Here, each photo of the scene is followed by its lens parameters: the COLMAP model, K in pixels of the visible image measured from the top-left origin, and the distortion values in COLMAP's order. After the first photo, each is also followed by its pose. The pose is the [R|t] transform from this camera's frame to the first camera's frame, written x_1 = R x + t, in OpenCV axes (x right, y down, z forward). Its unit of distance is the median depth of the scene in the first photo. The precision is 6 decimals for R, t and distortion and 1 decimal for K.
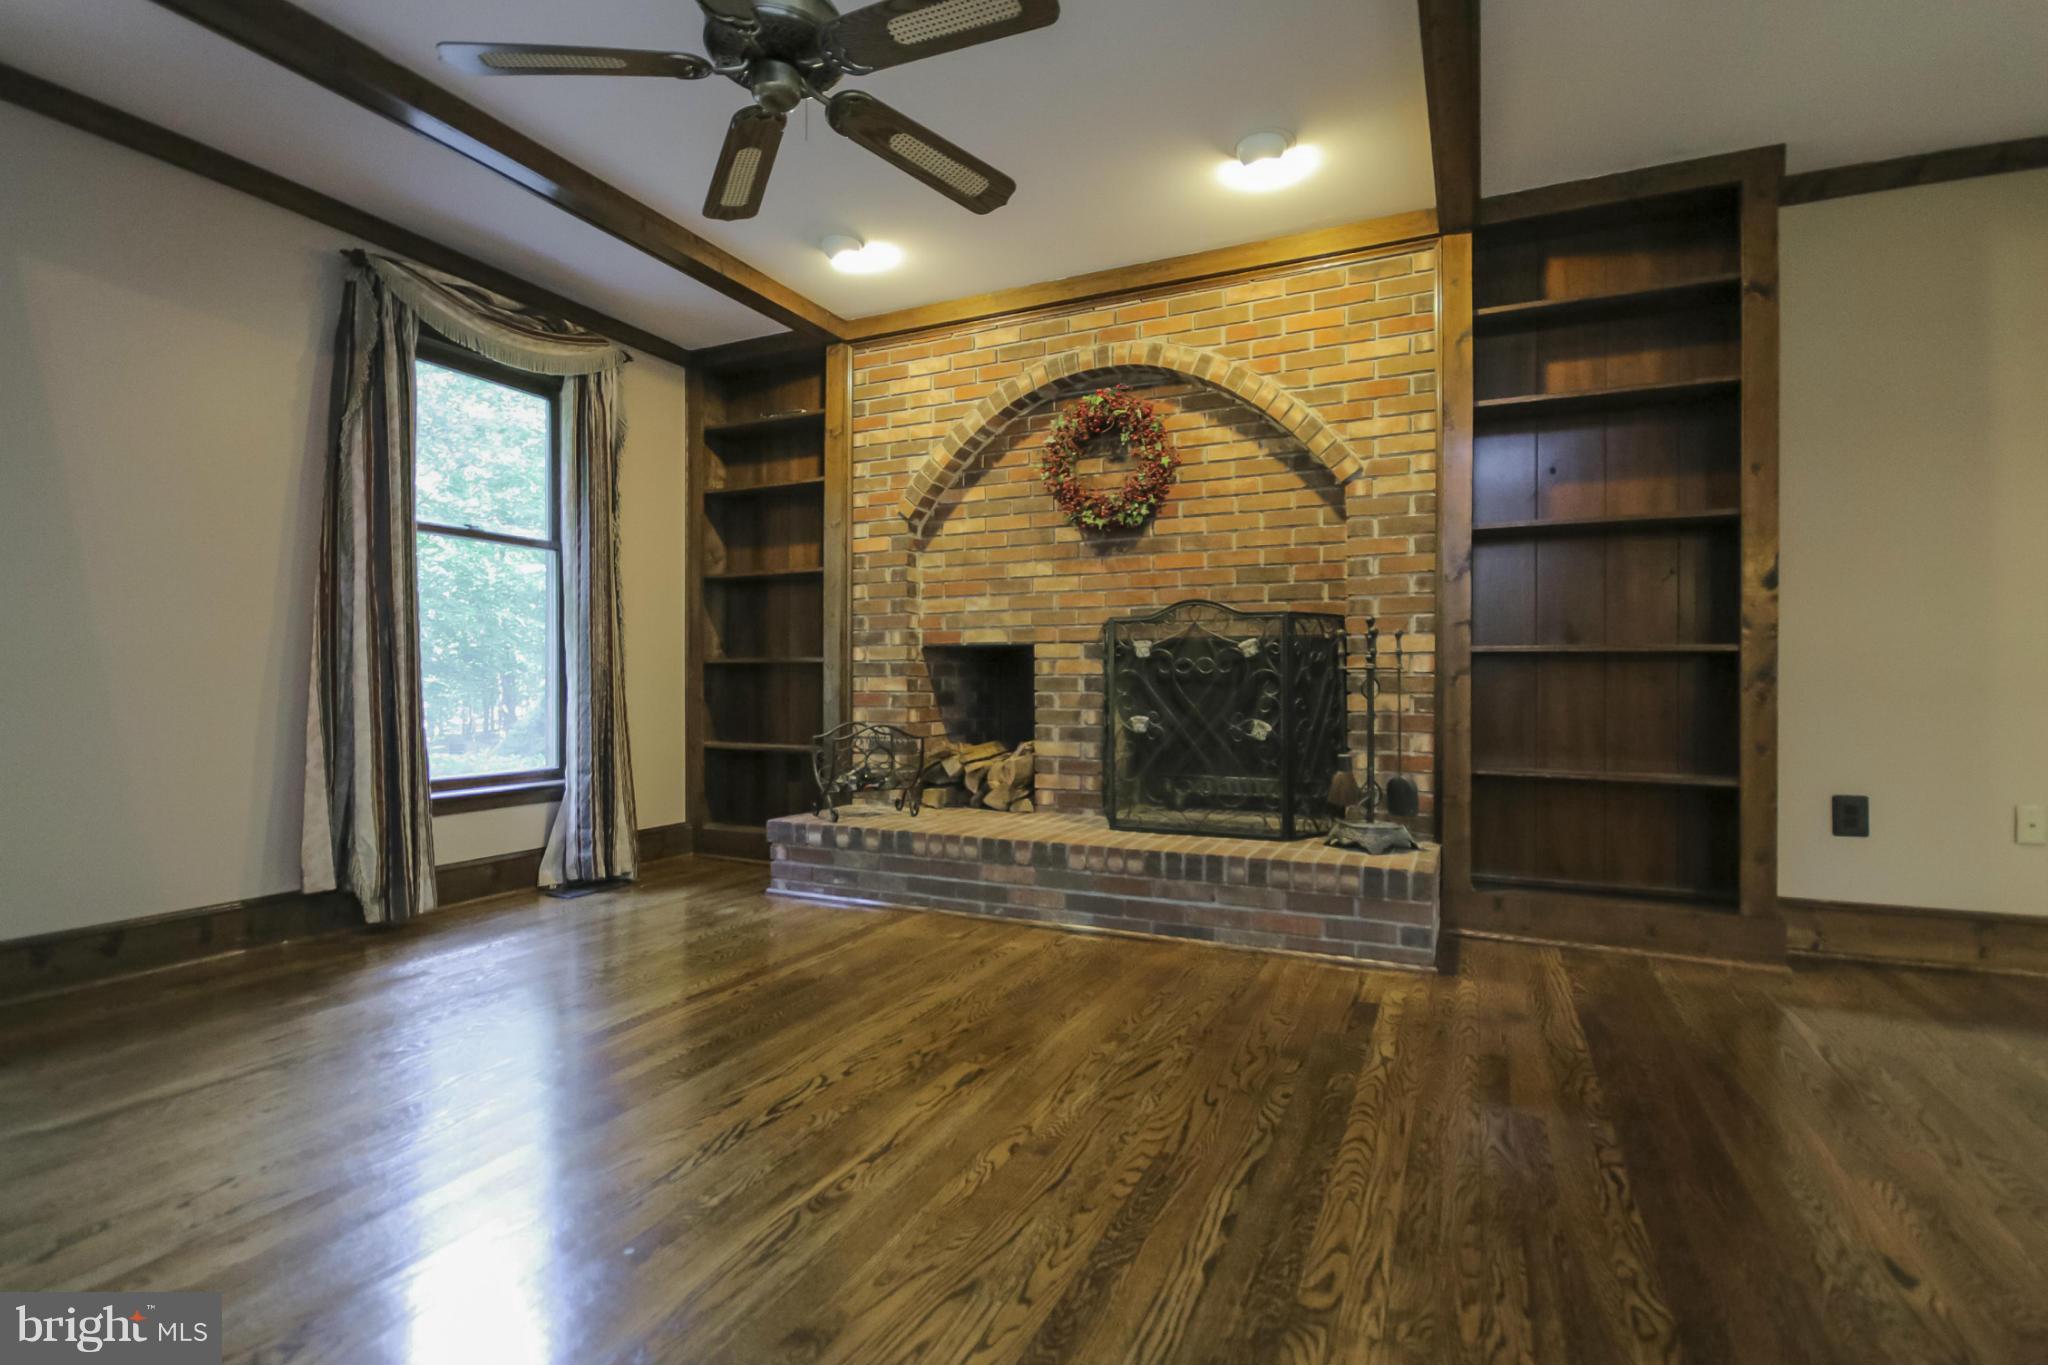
lens RADIAL K [[951.1, 0, 1033.3], [0, 951.1, 692.5], [0, 0, 1]] dist [-0.005501, -0.000003]
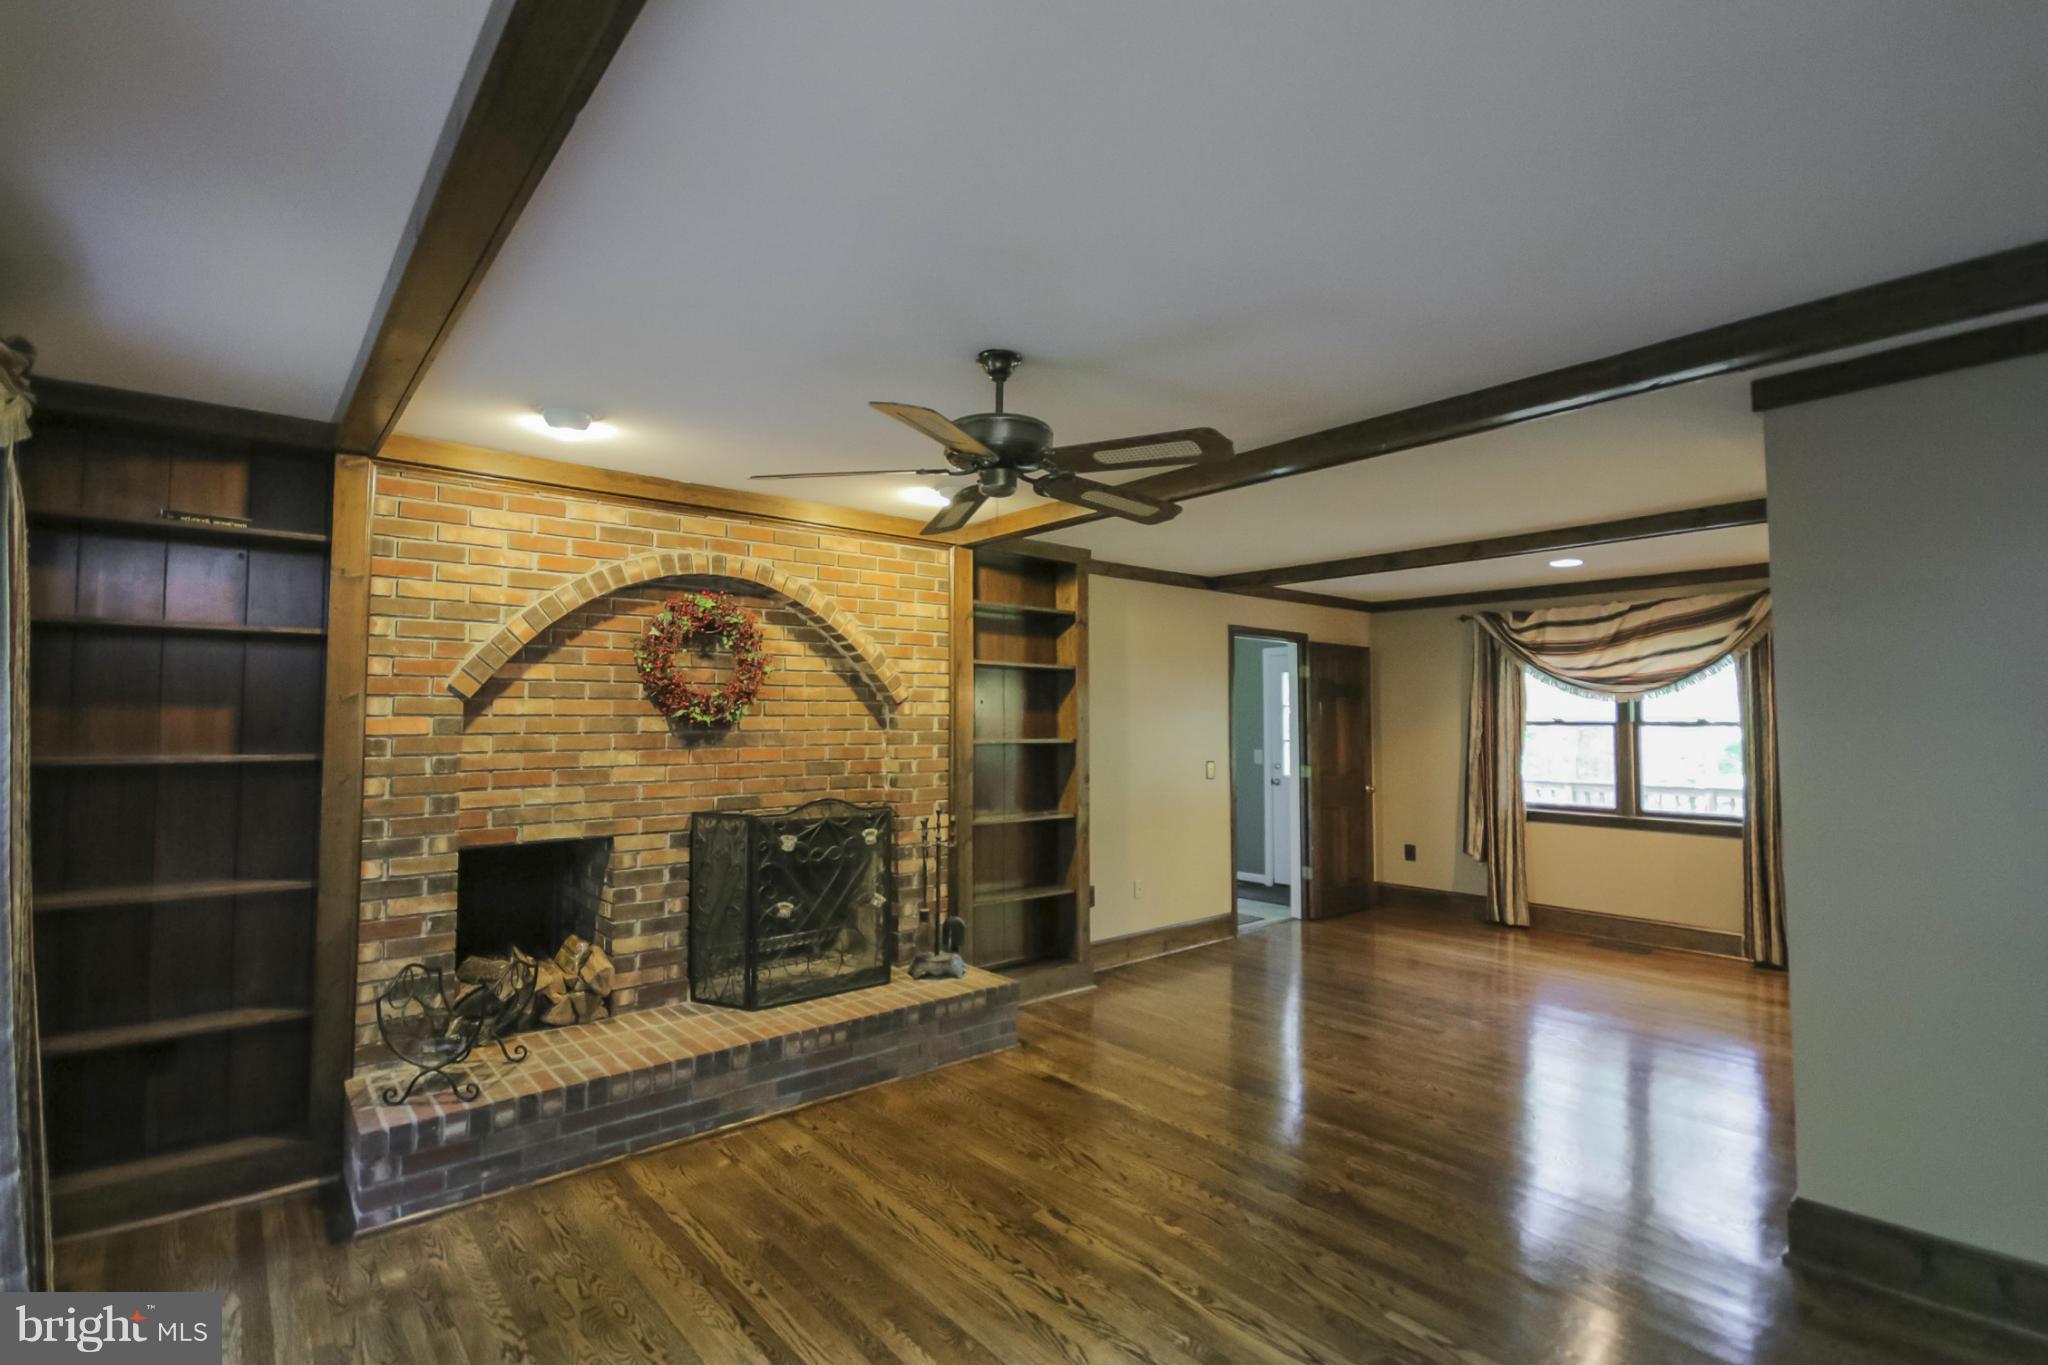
lens RADIAL K [[951.1, 0, 1033.3], [0, 951.1, 692.5], [0, 0, 1]] dist [-0.005501, -0.000003]
pose [[0.408553, 0.025576, 0.912376, -0.739436], [0.006889, 0.999492, -0.031102, -0.173006], [-0.912709, 0.018993, 0.408170, 0.243518]]
